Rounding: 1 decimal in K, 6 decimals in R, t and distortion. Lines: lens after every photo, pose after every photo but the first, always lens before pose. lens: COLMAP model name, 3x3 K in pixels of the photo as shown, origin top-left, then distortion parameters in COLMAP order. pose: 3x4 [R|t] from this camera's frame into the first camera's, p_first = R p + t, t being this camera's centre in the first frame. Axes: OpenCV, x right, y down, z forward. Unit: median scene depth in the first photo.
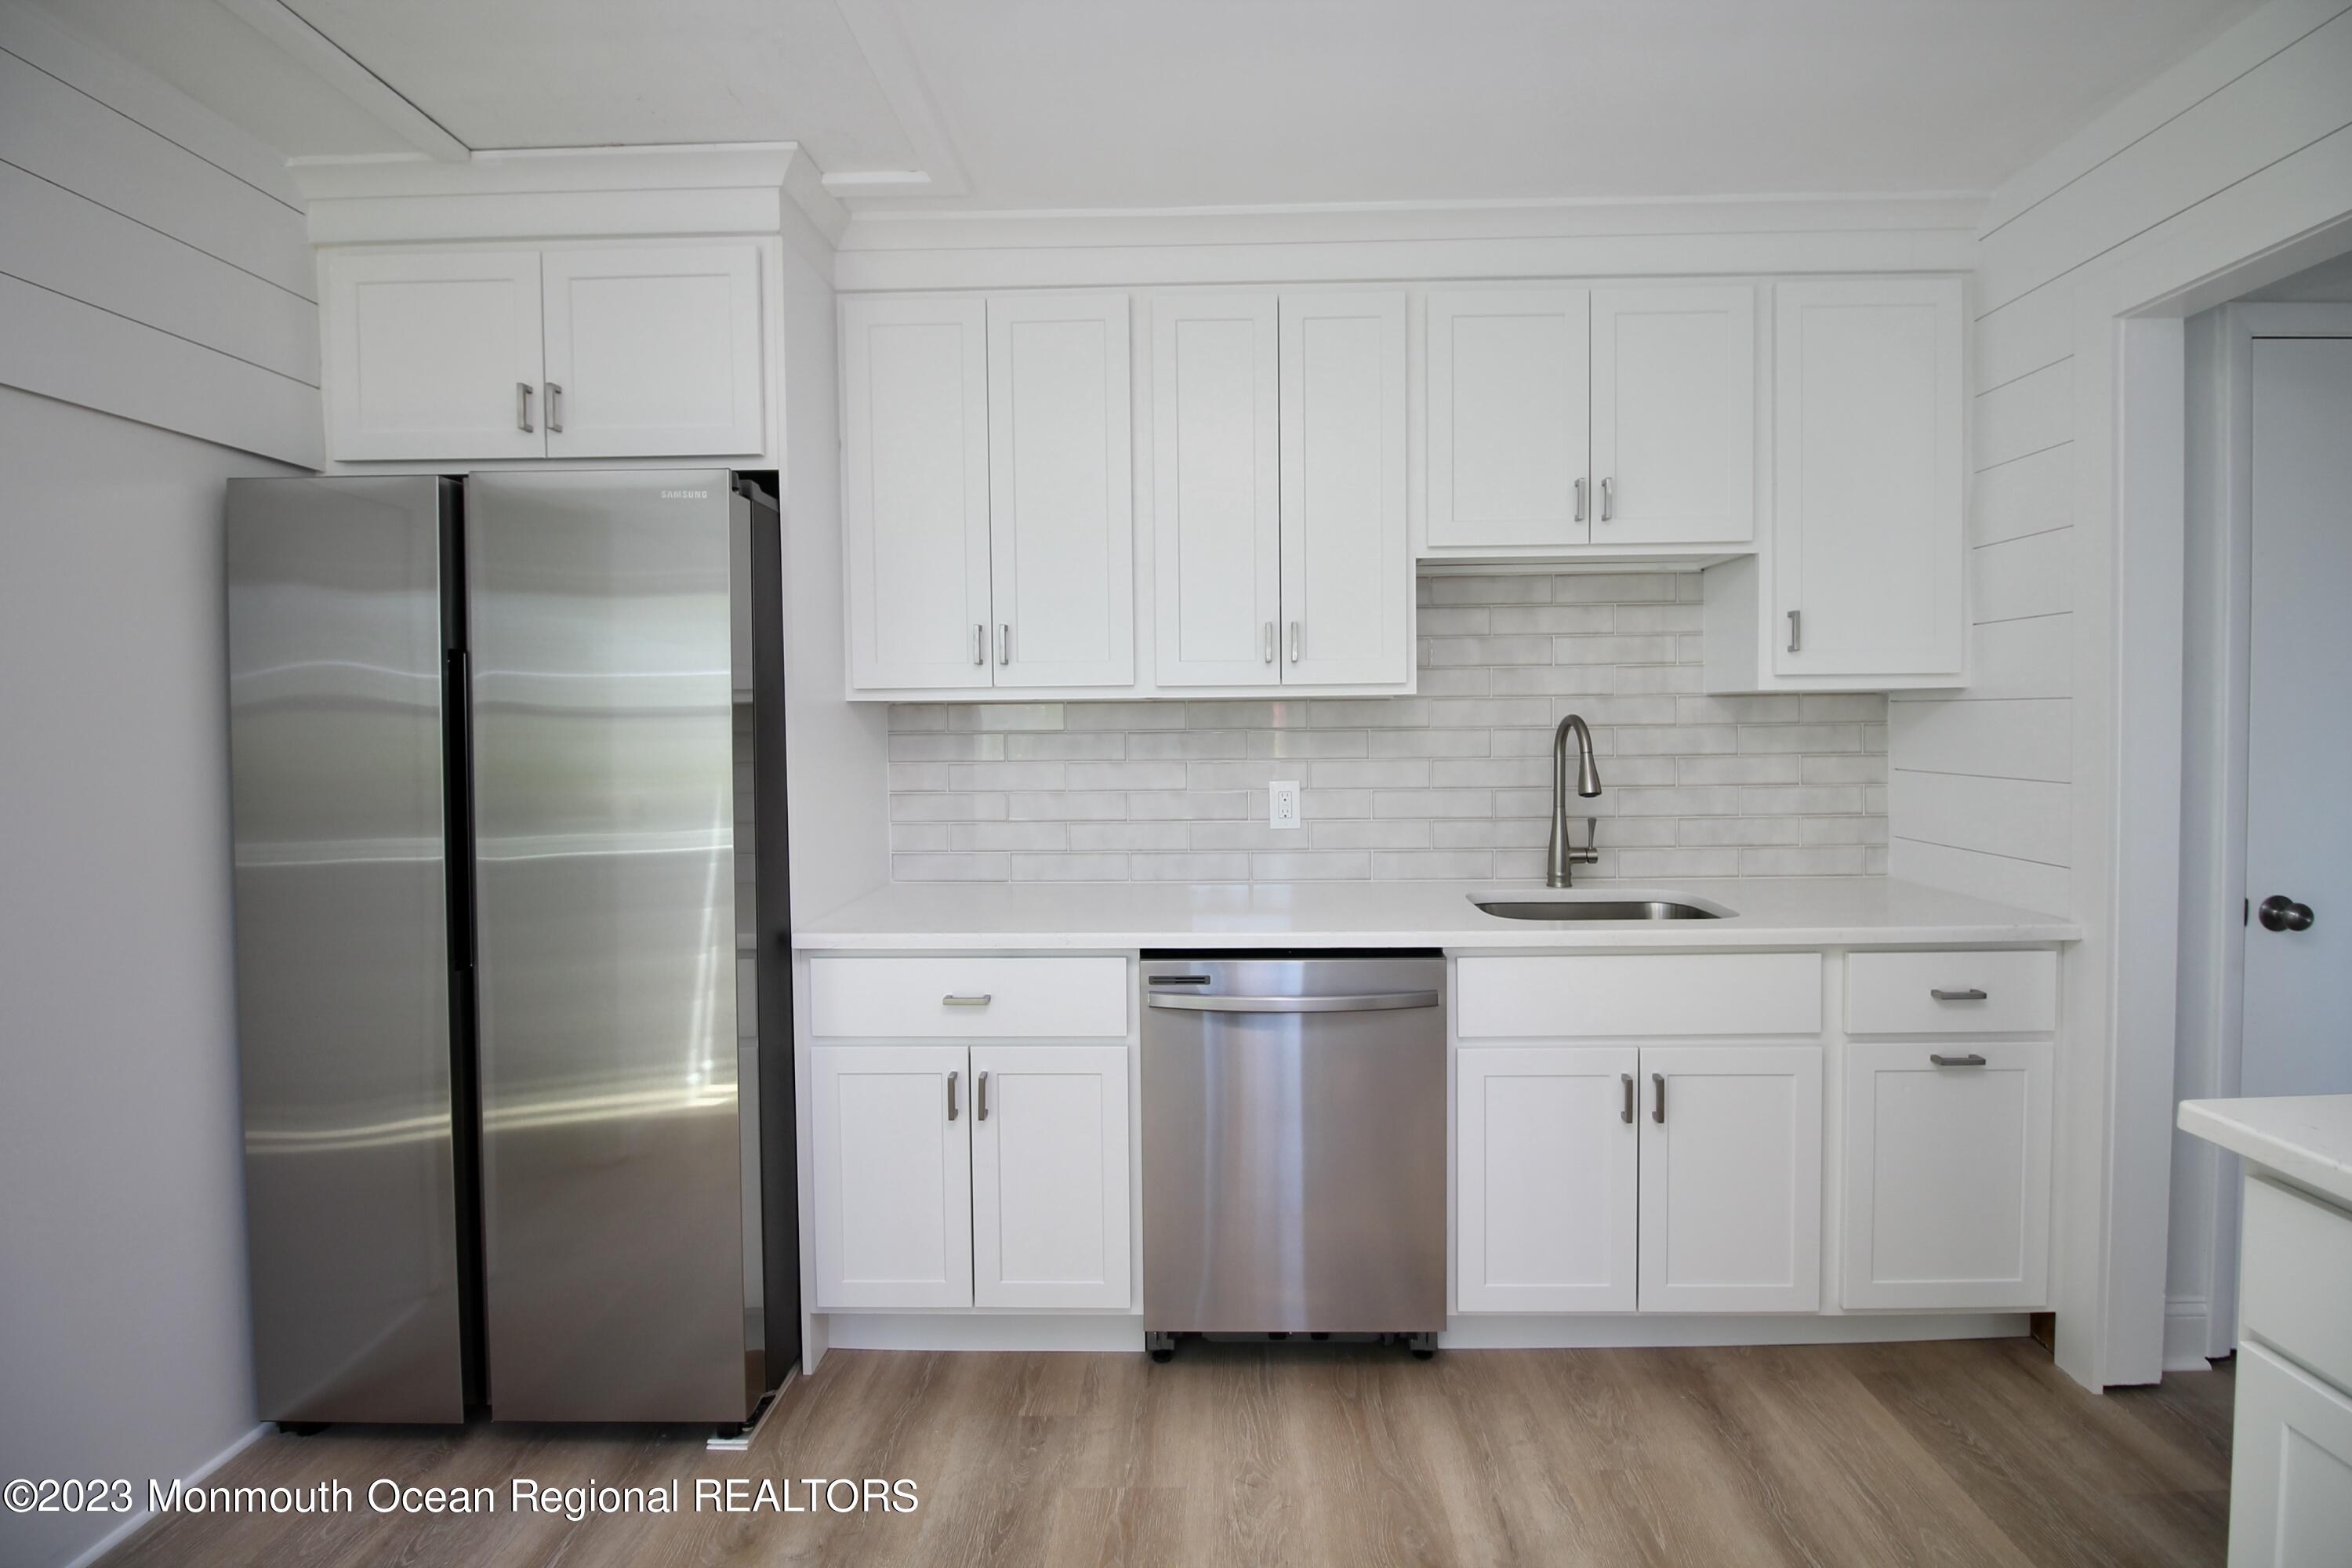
lens RADIAL K [[1087.7, 0, 1191.0], [0, 1087.7, 750.7], [0, 0, 1]] dist [-0.004170, -0.013726]
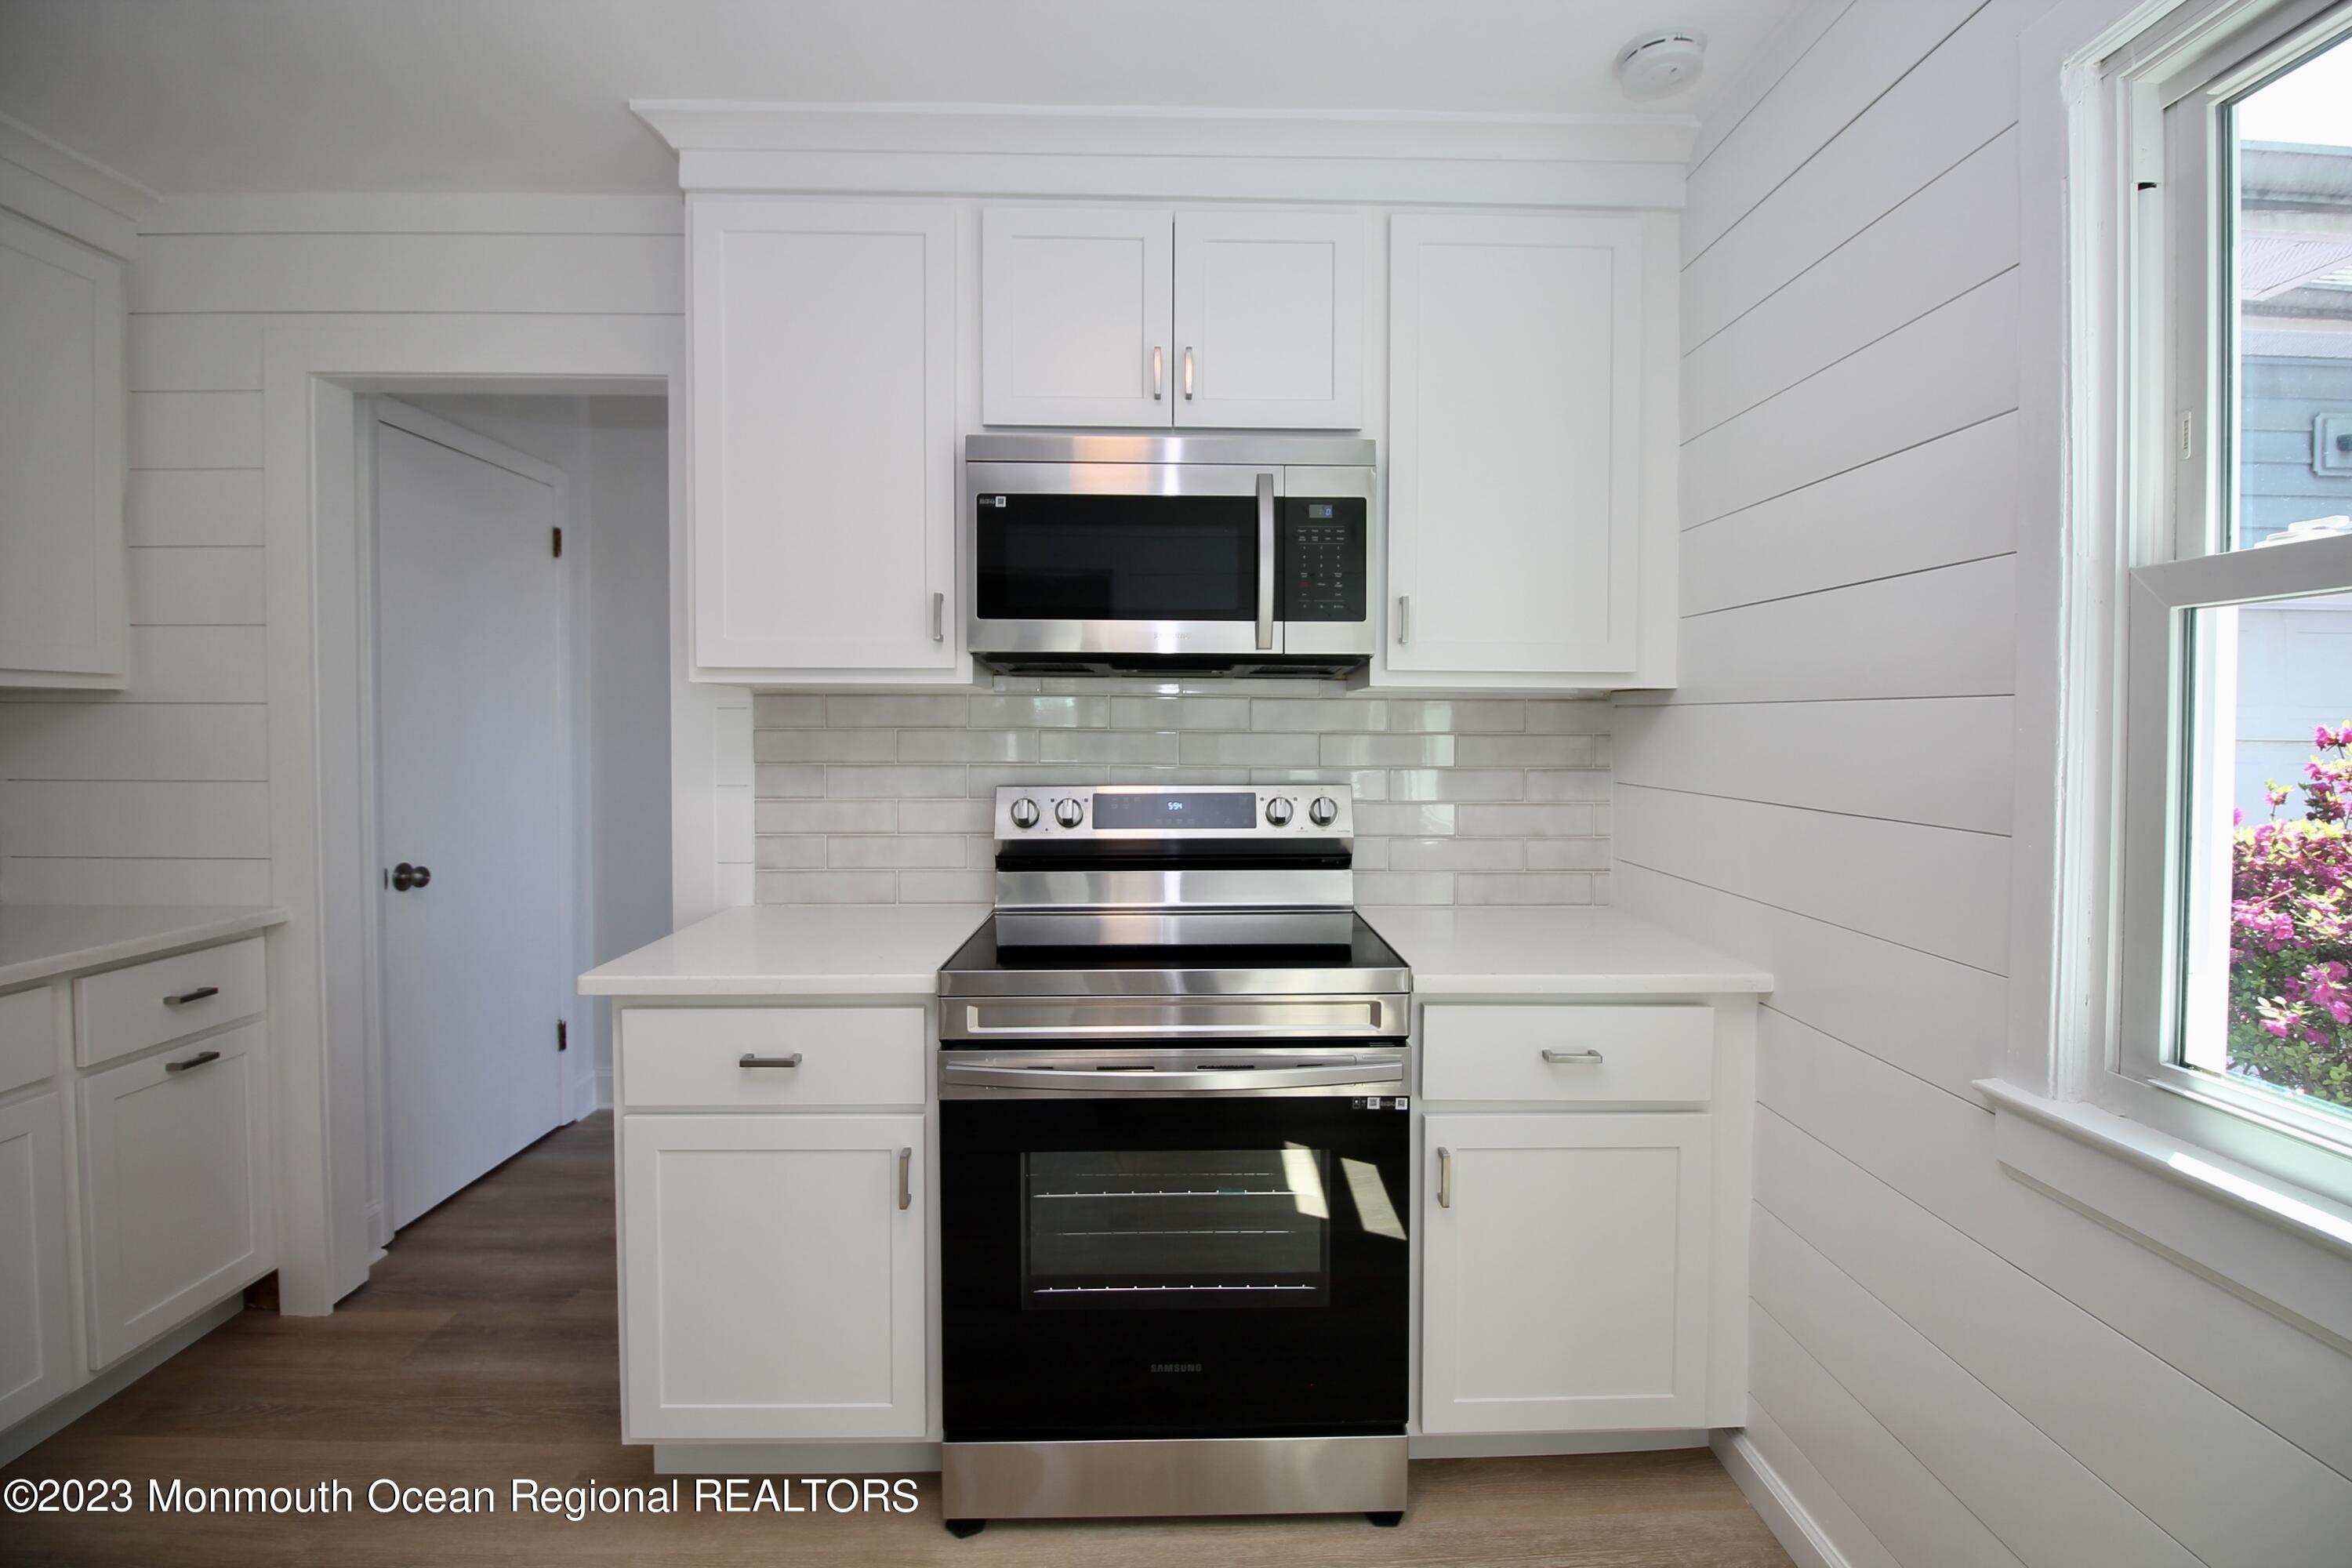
lens RADIAL K [[1087.7, 0, 1191.0], [0, 1087.7, 750.7], [0, 0, 1]] dist [-0.004170, -0.013726]
pose [[-0.043208, -0.011630, 0.998998, -0.243153], [0.024698, 0.999614, 0.012705, 0.006280], [-0.998761, 0.025222, -0.042904, 0.083307]]
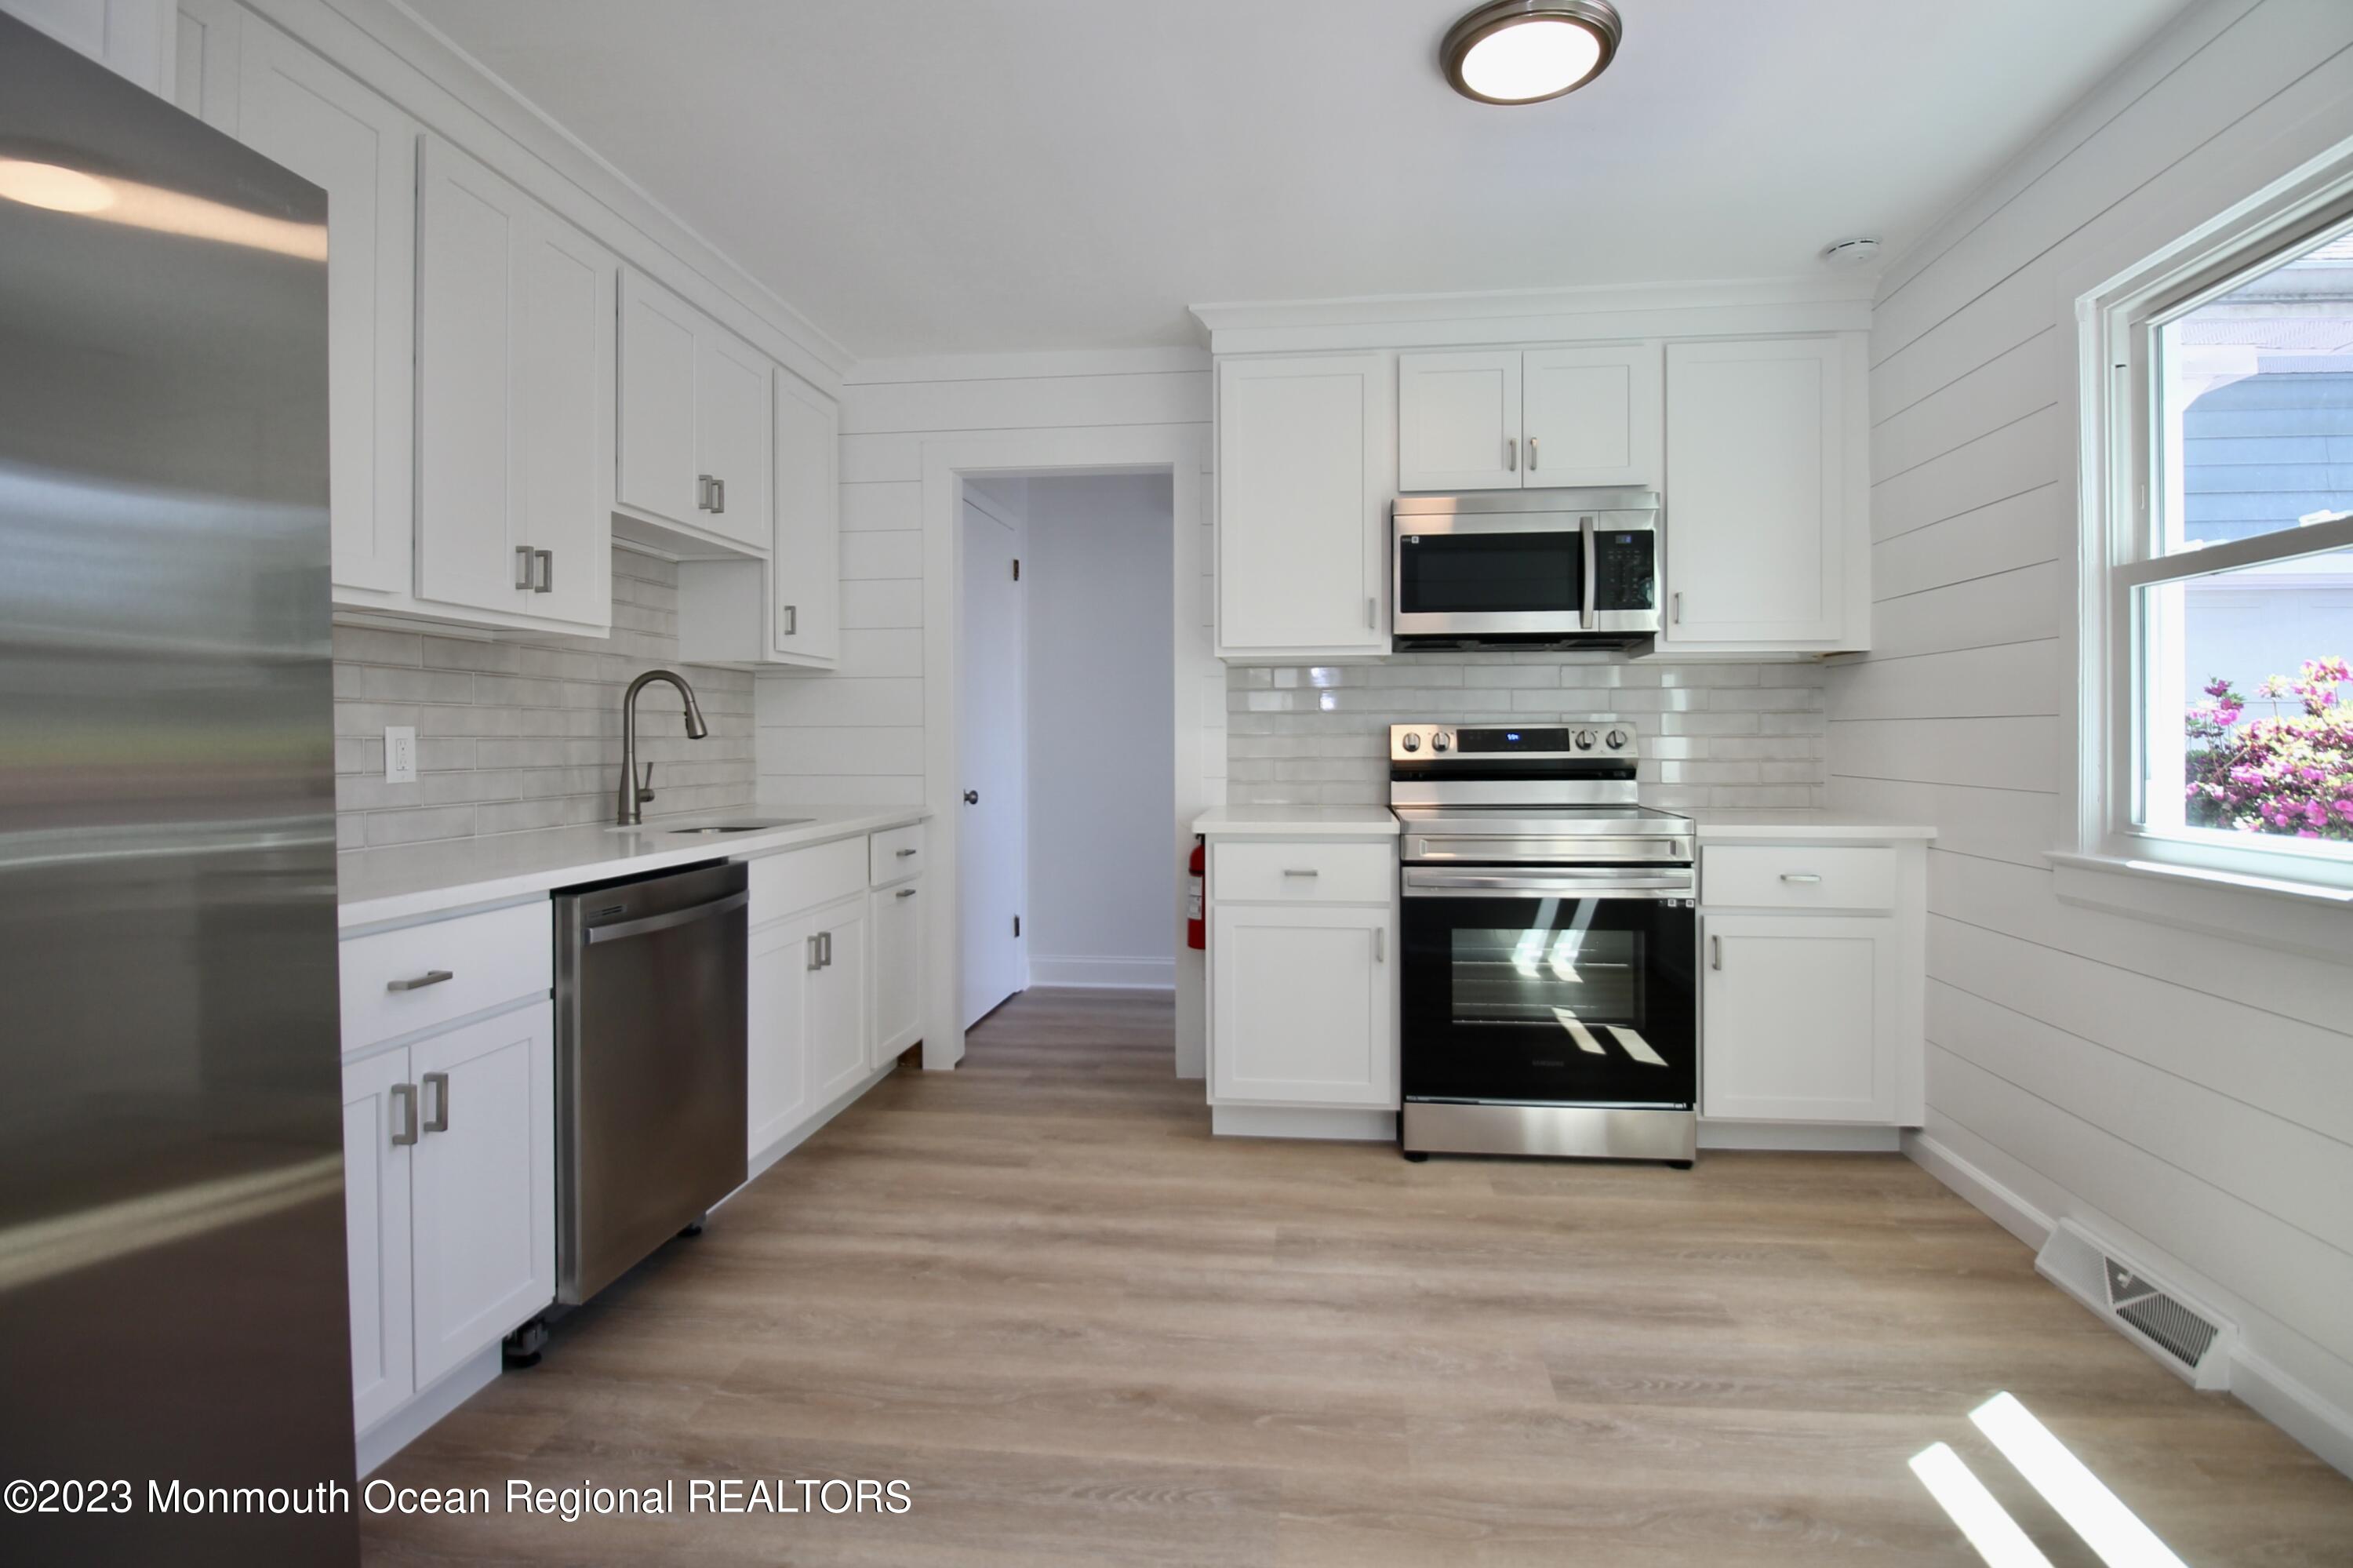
lens RADIAL K [[1139.5, 0, 1186.6], [0, 1139.5, 747.2], [0, 0, 1]] dist [-0.012574, -0.000668]
pose [[0.098734, 0.004316, 0.995105, -0.750623], [0.030104, 0.999520, -0.007322, 0.070065], [-0.994658, 0.030680, 0.098556, 0.308497]]
